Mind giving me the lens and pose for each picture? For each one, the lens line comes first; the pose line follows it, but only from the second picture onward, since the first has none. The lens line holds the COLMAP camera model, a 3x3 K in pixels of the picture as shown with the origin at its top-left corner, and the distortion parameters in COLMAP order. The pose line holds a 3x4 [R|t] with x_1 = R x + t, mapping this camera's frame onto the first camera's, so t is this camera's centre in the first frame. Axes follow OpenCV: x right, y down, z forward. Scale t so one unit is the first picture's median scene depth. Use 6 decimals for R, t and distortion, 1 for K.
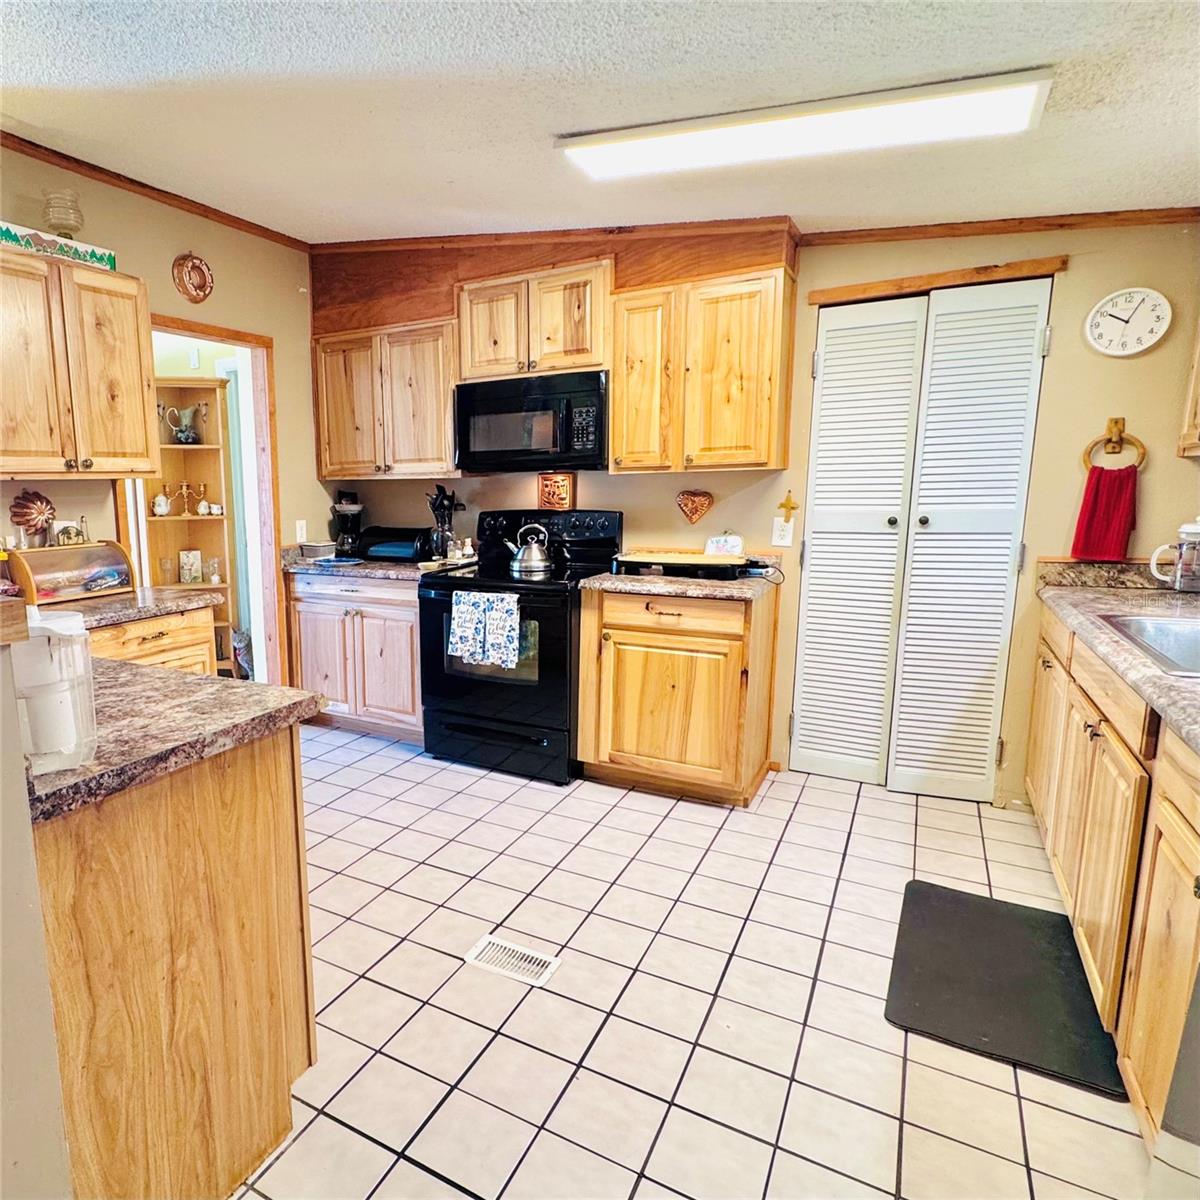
lens RADIAL K [[765.6, 0, 437.4], [0, 765.6, 602.6], [0, 0, 1]] dist [-0.002144, 0.002715]
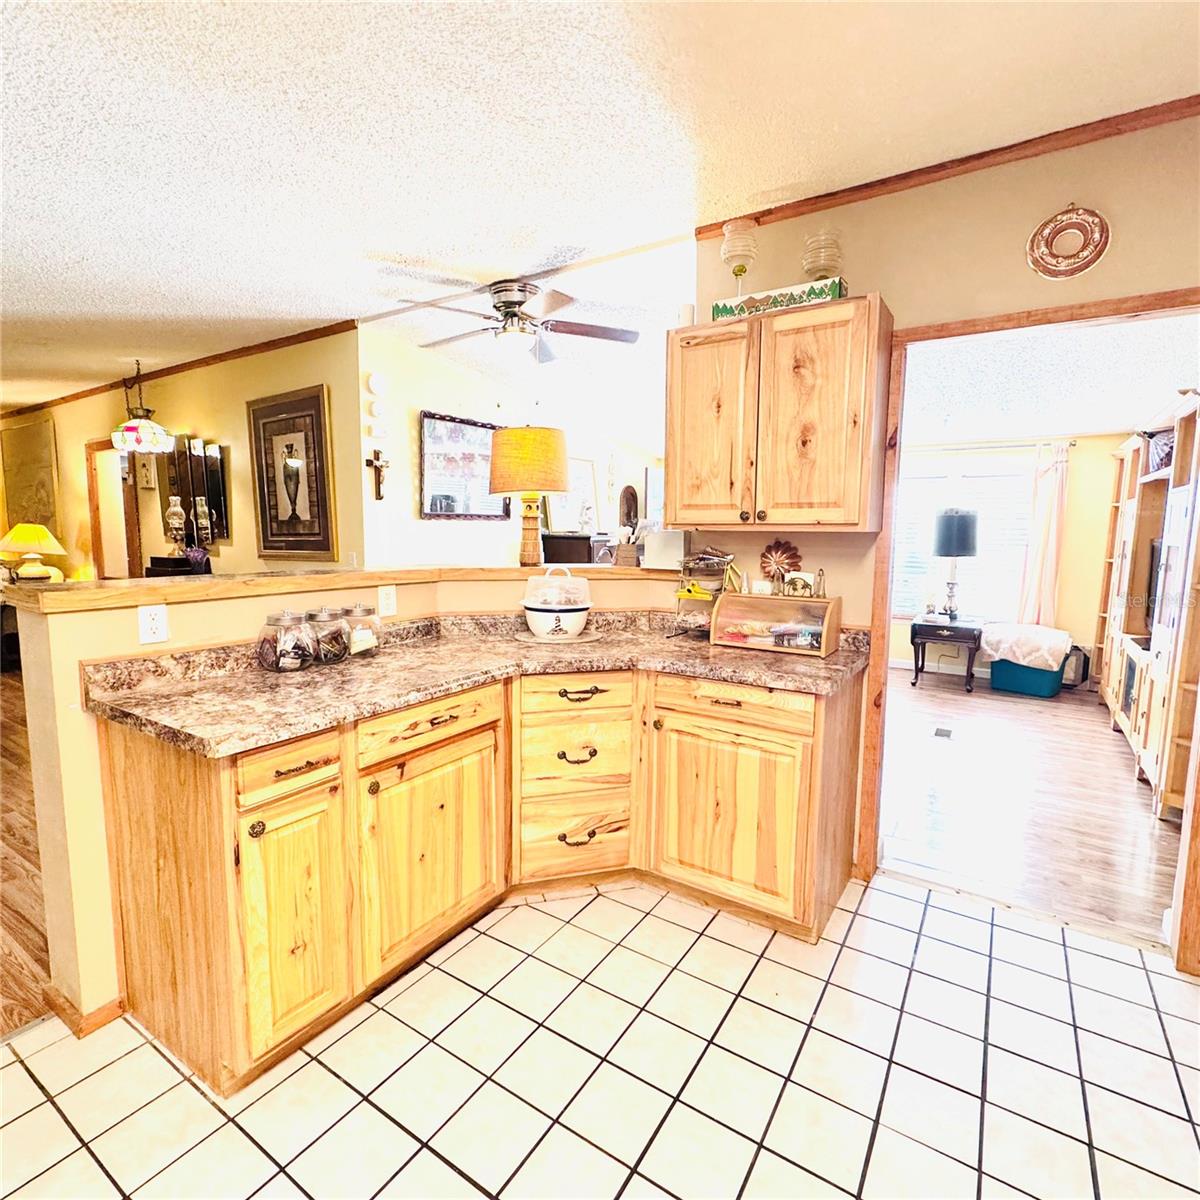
lens RADIAL K [[638.6, 0, 595.5], [0, 638.6, 595.3], [0, 0, 1]] dist [-0.004368, 0.001640]
pose [[-0.012763, 0.123992, -0.992201, 0.367140], [-0.166101, 0.978233, 0.124383, -0.147368], [0.986026, 0.166393, 0.008110, 0.797672]]
